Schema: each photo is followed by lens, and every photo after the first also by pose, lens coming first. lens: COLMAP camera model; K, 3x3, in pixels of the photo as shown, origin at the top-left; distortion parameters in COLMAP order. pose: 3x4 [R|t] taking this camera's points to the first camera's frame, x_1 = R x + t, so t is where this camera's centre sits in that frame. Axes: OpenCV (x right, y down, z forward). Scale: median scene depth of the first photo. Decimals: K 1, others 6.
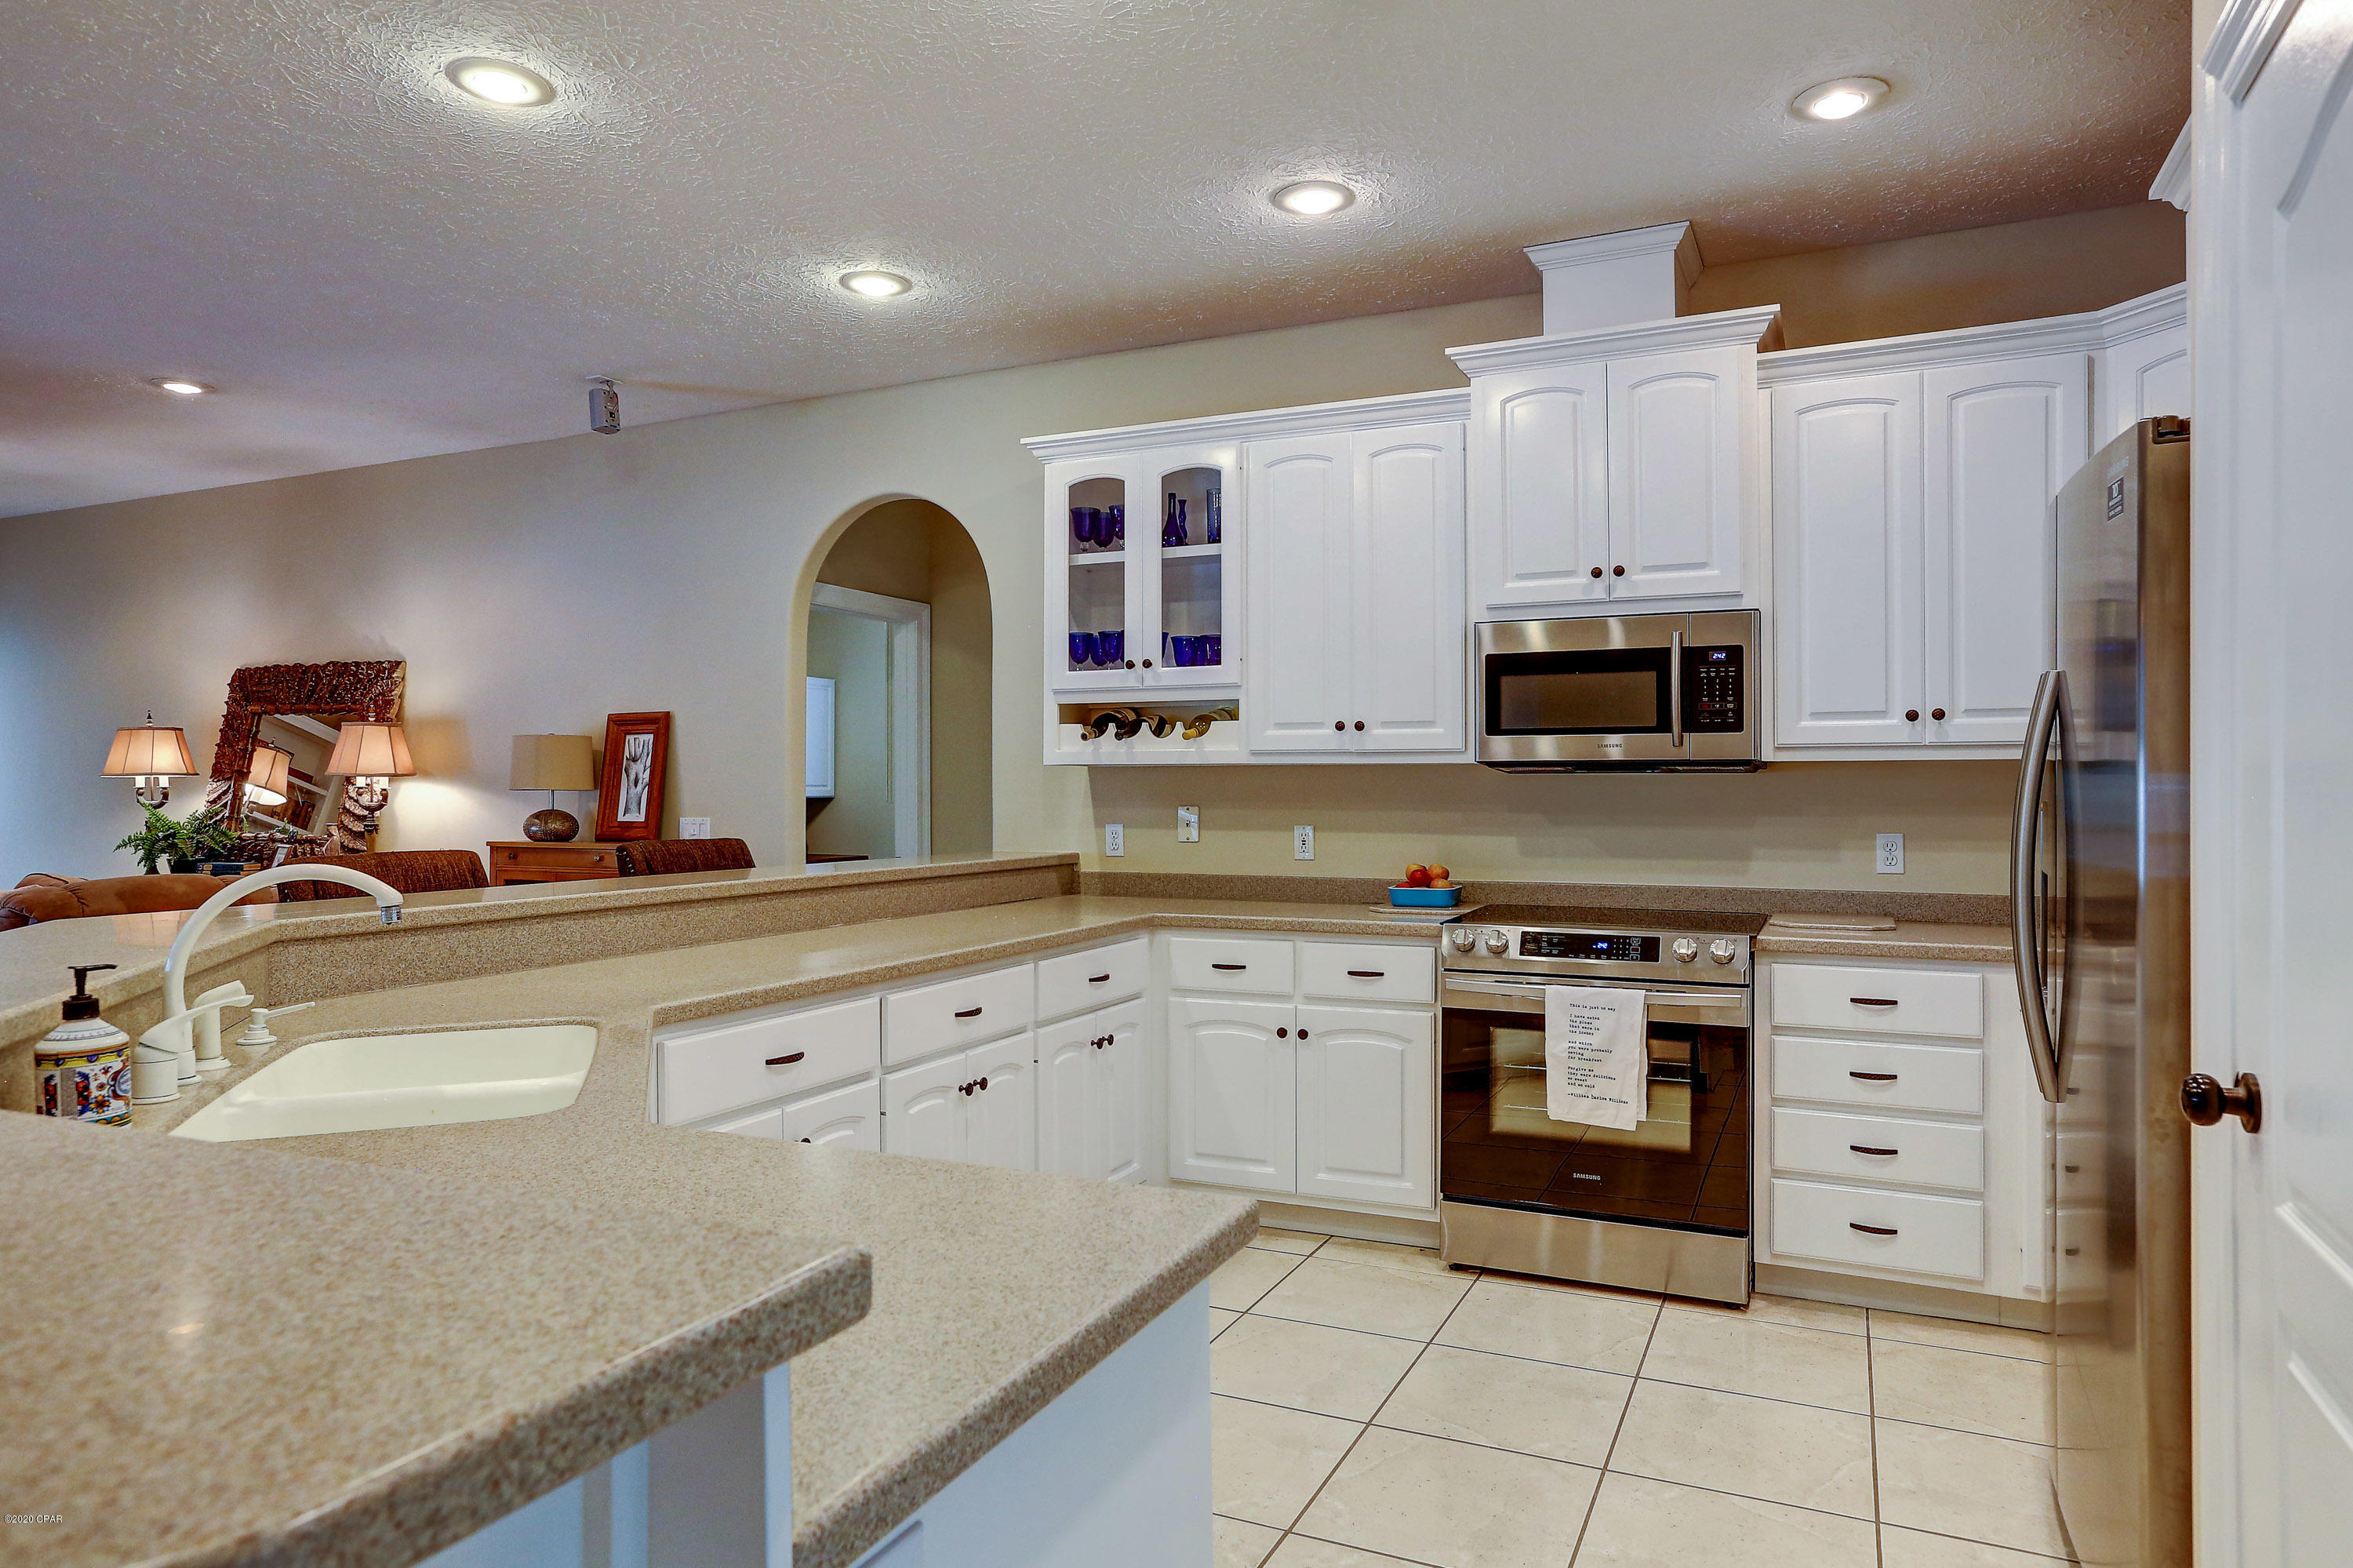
lens RADIAL K [[1406.2, 0, 1181.2], [0, 1406.2, 767.2], [0, 0, 1]] dist [-0.000492, 0.001736]
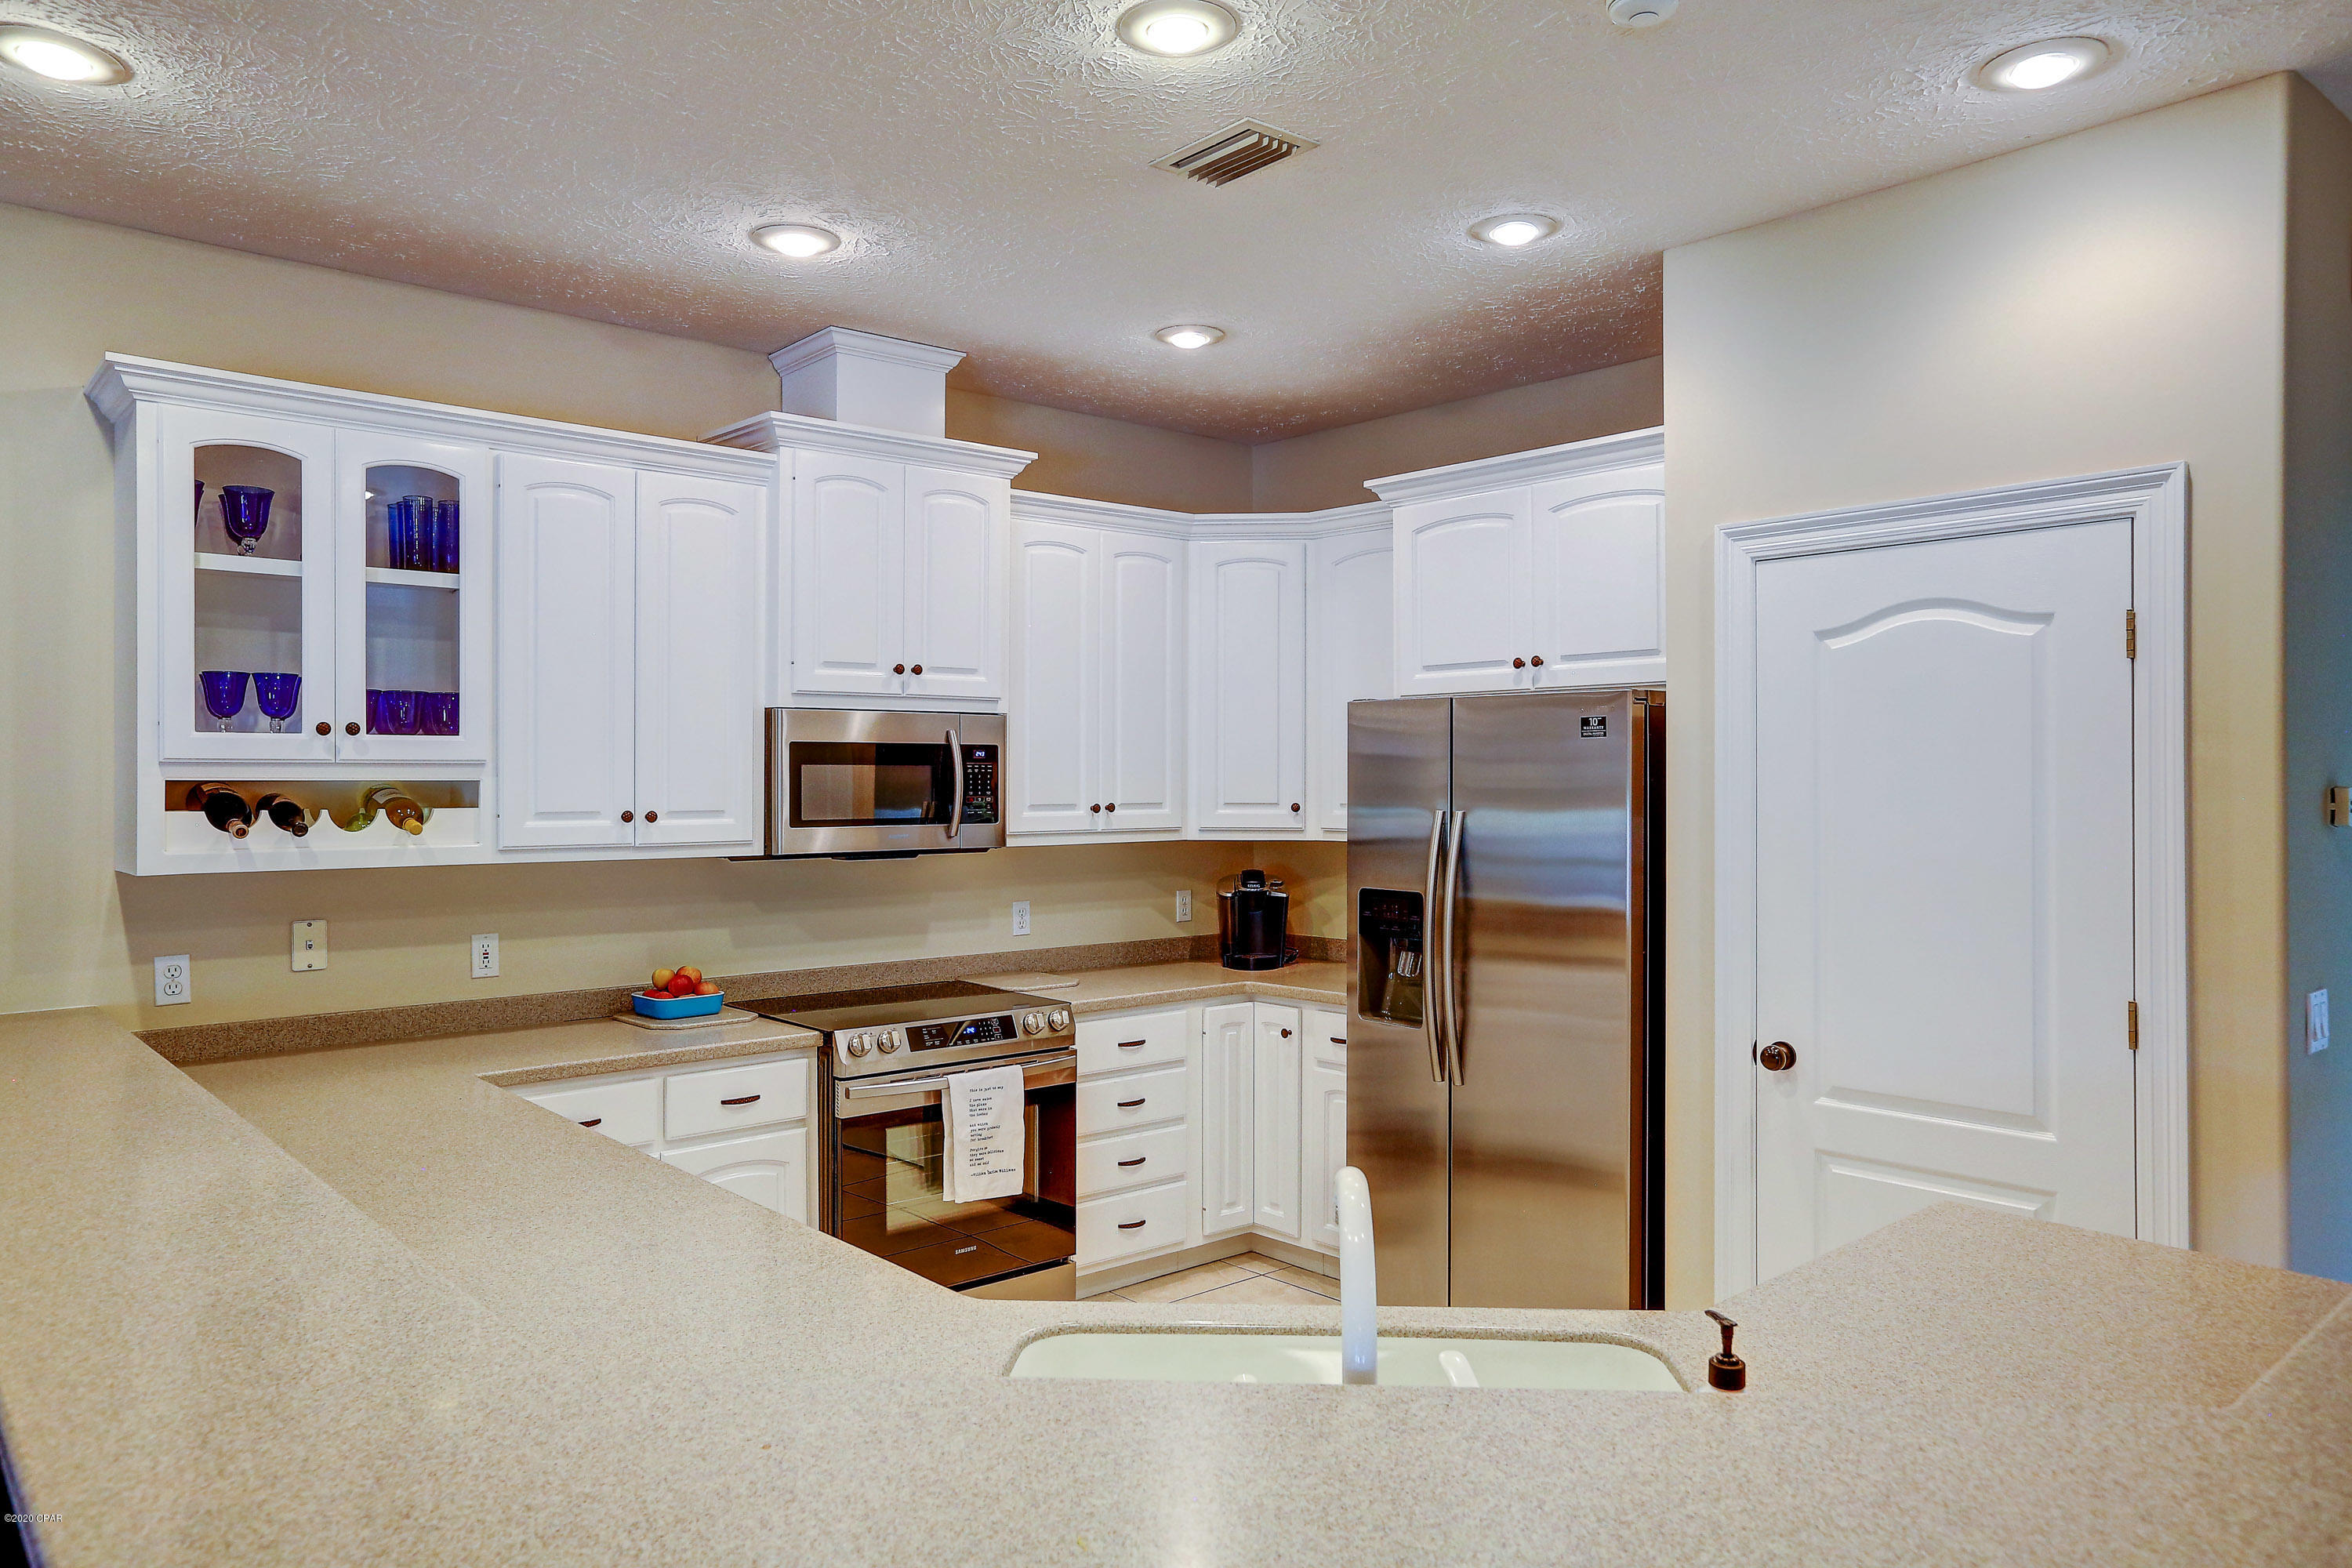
lens RADIAL K [[1597.0, 0, 1187.4], [0, 1597.0, 775.6], [0, 0, 1]] dist [0.001483, 0.001544]
pose [[0.406566, 0.000172, 0.913622, -0.622196], [-0.014898, 0.999868, 0.006441, -0.064525], [-0.913500, -0.016230, 0.406515, 0.300966]]
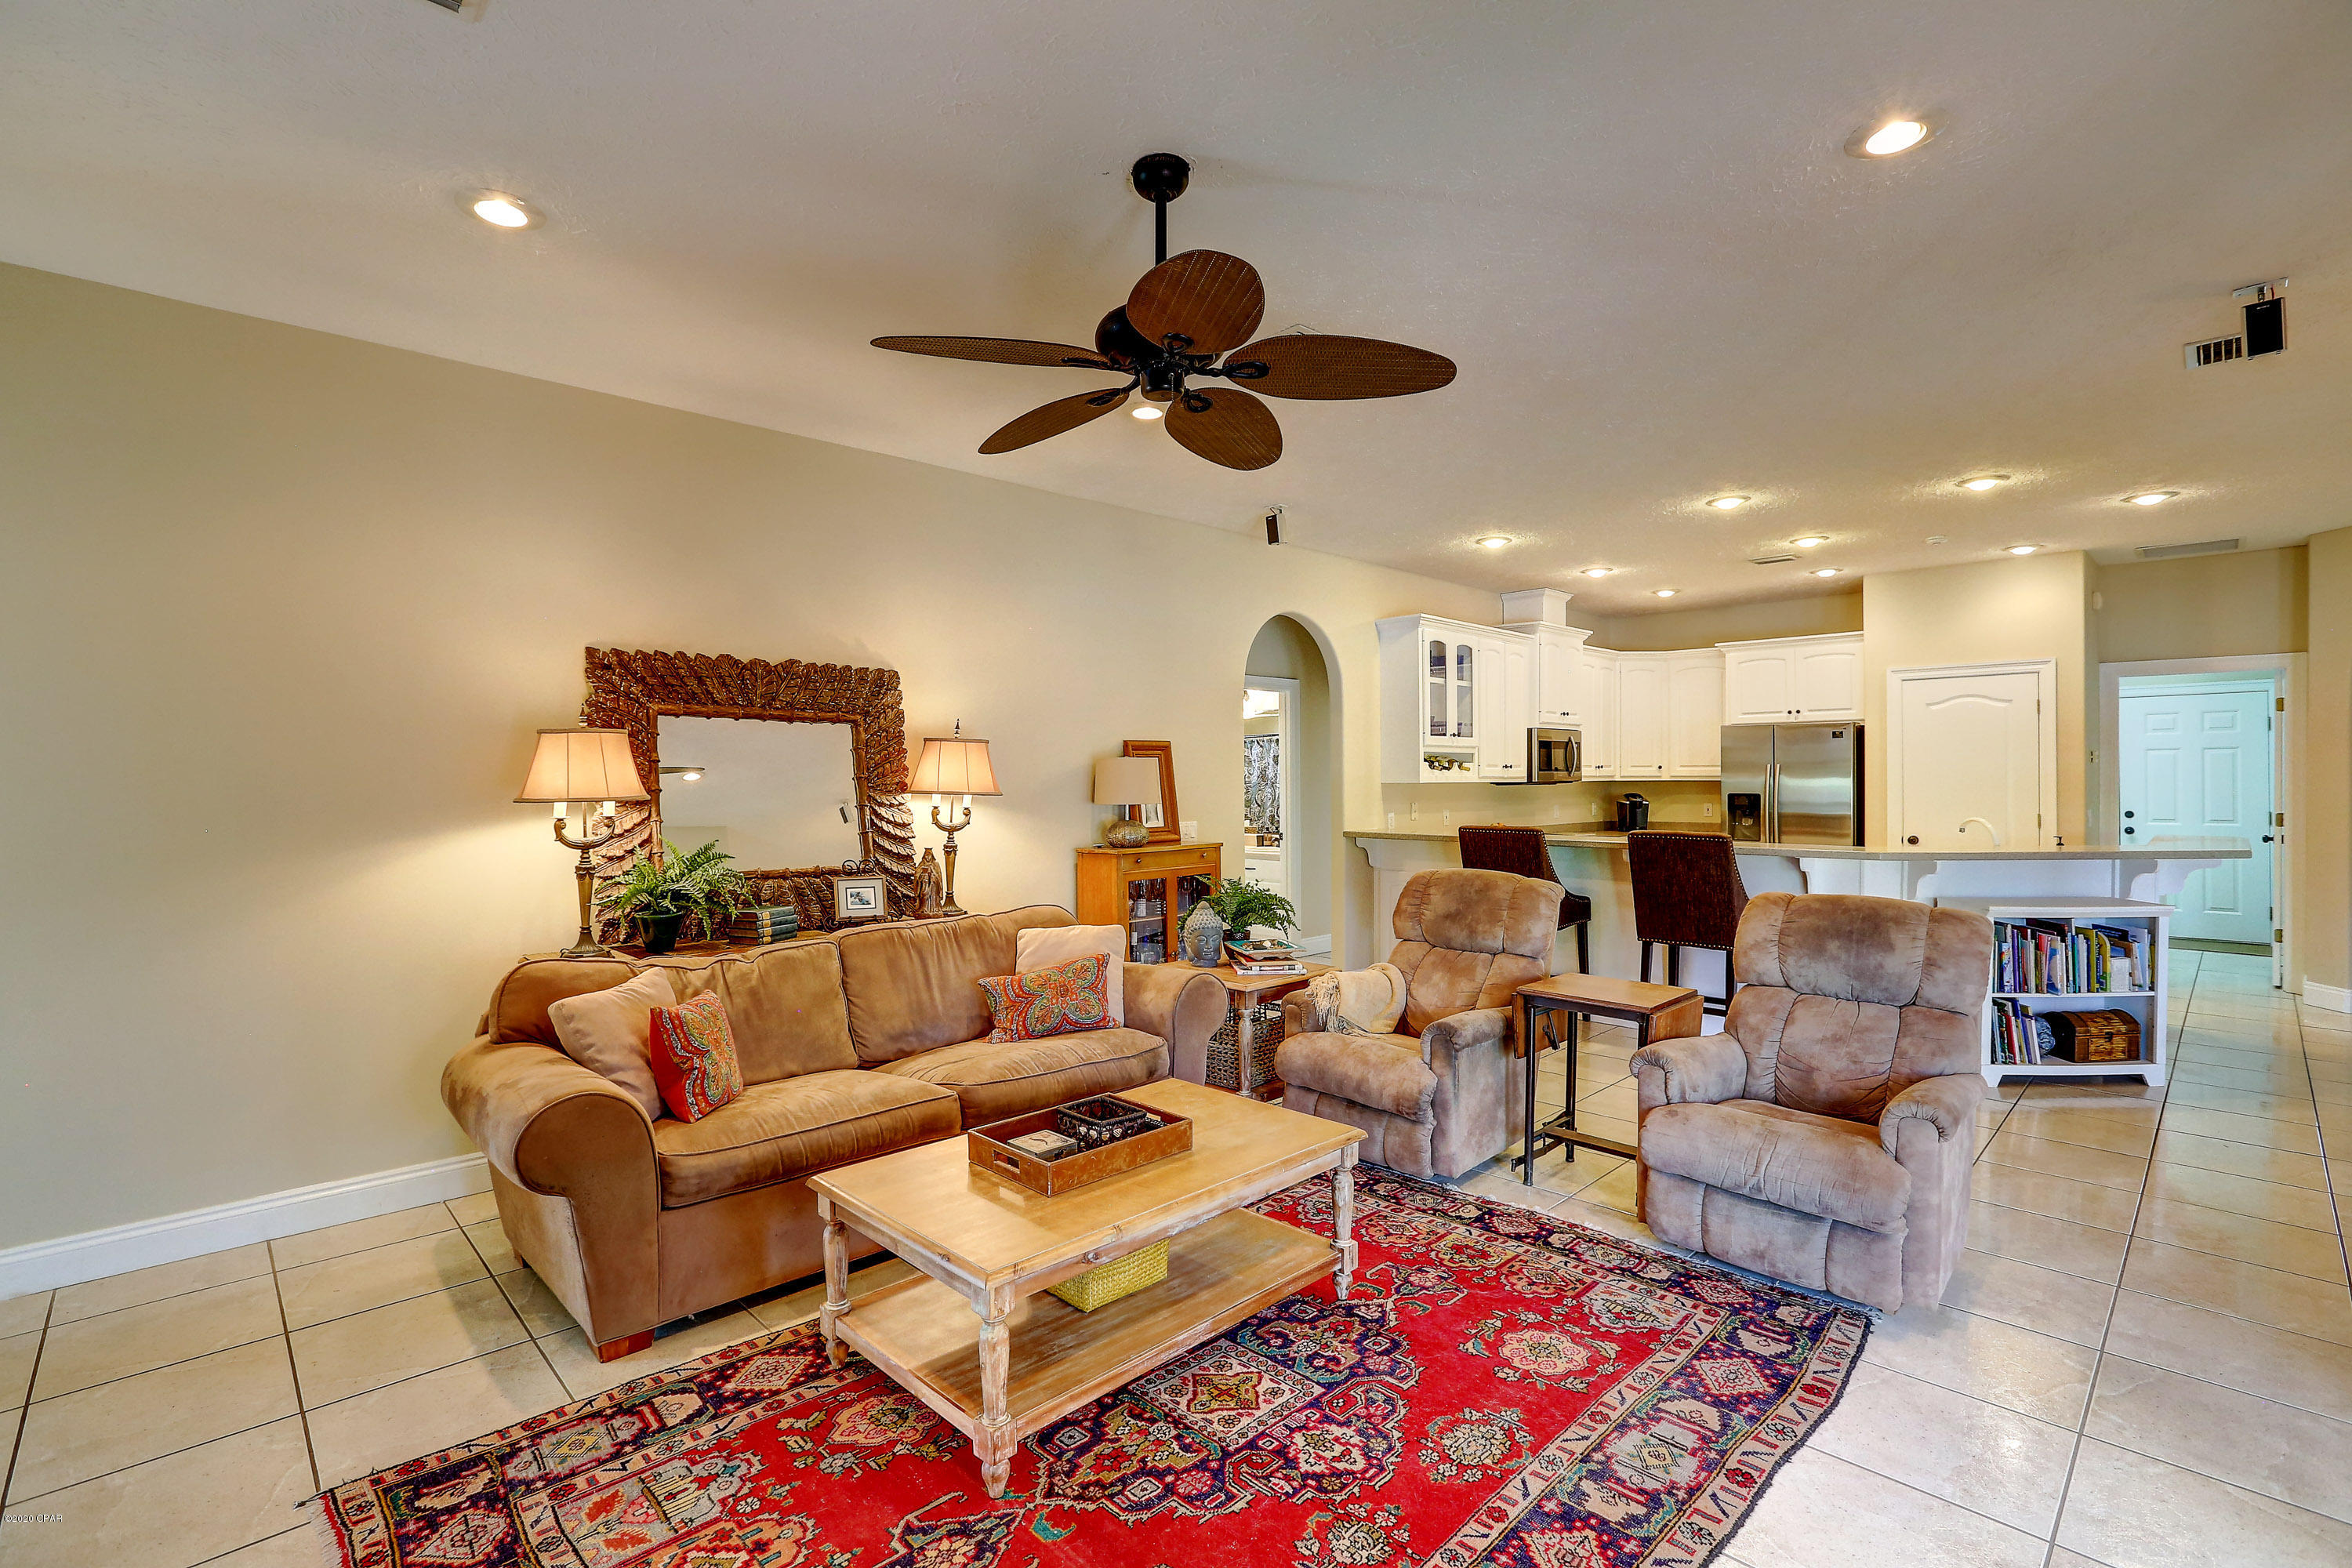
lens RADIAL K [[1073.1, 0, 1173.5], [0, 1073.1, 794.4], [0, 0, 1]] dist [-0.042384, 0.011801]
pose [[0.360091, -0.017488, 0.932753, -1.764549], [-0.010523, 0.999685, 0.022805, -0.017966], [-0.932858, -0.018027, 0.359793, 0.864949]]
